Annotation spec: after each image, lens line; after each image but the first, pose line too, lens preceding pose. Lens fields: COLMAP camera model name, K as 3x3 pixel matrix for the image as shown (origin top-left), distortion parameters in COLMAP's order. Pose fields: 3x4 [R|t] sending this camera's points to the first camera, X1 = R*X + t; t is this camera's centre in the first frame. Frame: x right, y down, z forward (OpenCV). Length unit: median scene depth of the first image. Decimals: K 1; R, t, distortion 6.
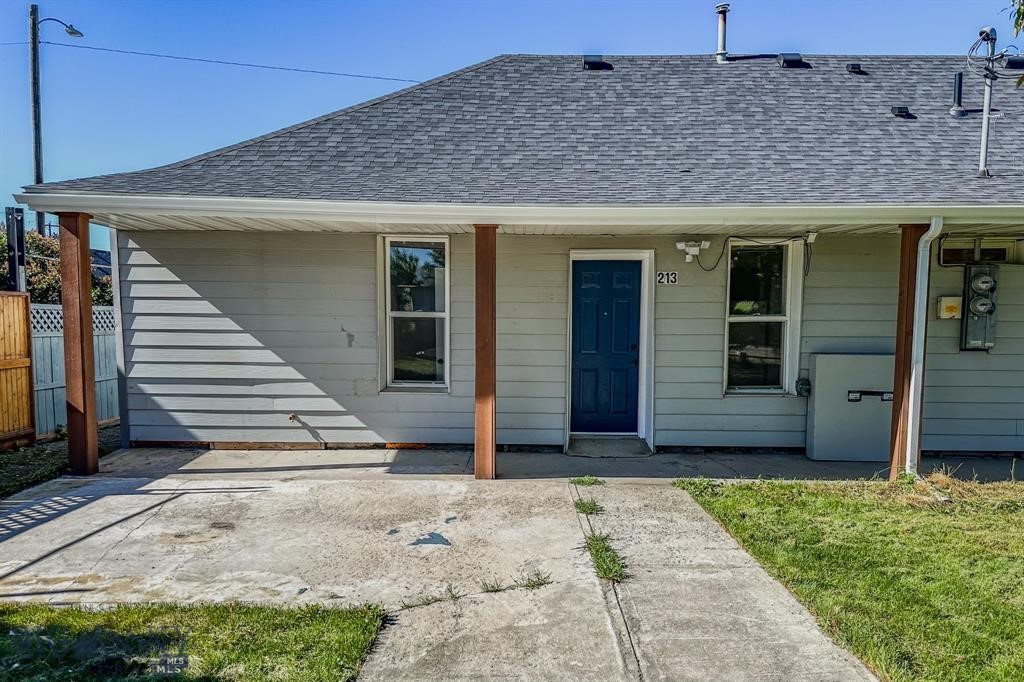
lens RADIAL K [[713.2, 0, 517.3], [0, 713.2, 378.6], [0, 0, 1]] dist [0.049023, -0.004761]
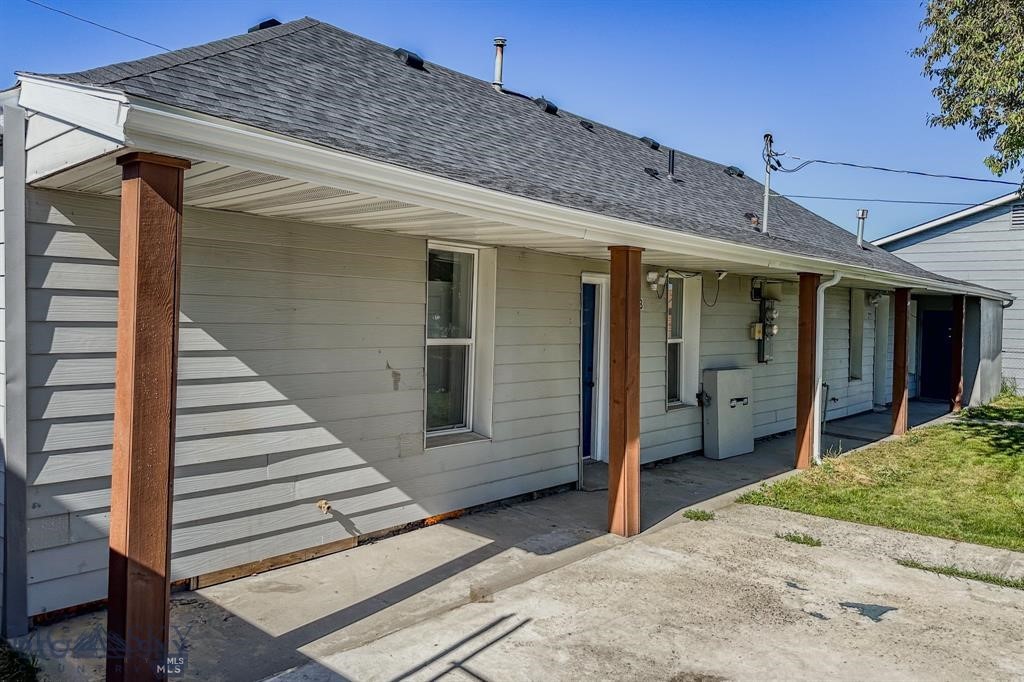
lens RADIAL K [[719.6, 0, 511.4], [0, 719.6, 318.0], [0, 0, 1]] dist [0.074924, -0.086170]
pose [[0.676631, 0.005527, 0.736301, -0.684454], [0.051587, 0.997159, -0.054892, -0.070463], [-0.734513, 0.075125, 0.674424, 0.424223]]
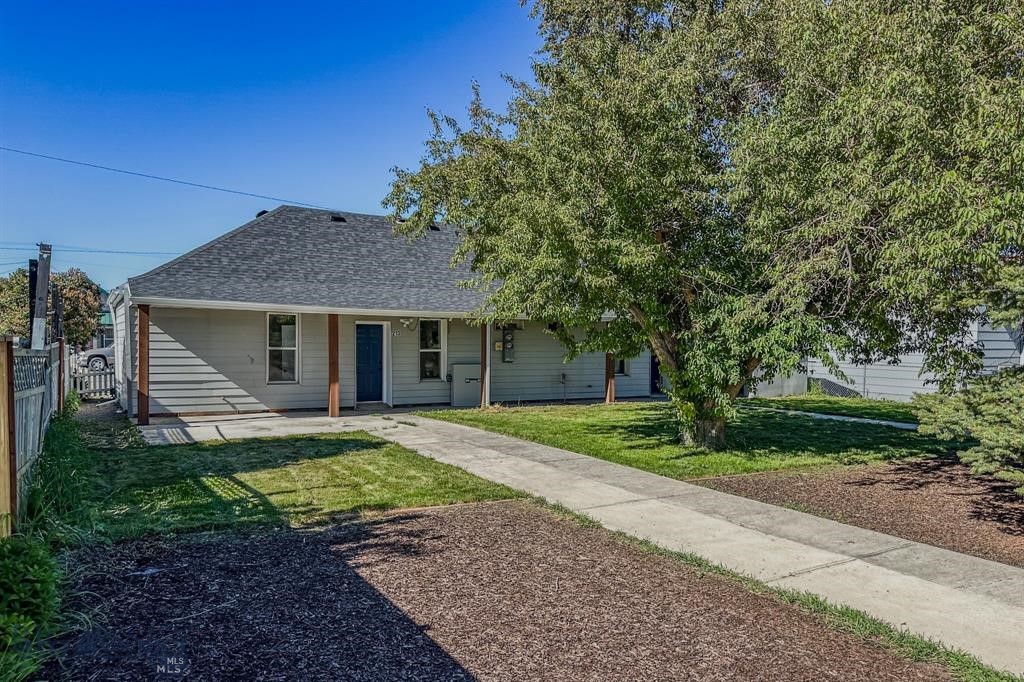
lens RADIAL K [[713.2, 0, 517.3], [0, 713.2, 378.6], [0, 0, 1]] dist [0.049023, -0.004761]
pose [[0.864102, -0.023252, 0.502779, -0.621373], [0.043970, 0.998601, -0.029387, 0.094320], [-0.501392, 0.047500, 0.863915, -1.211619]]
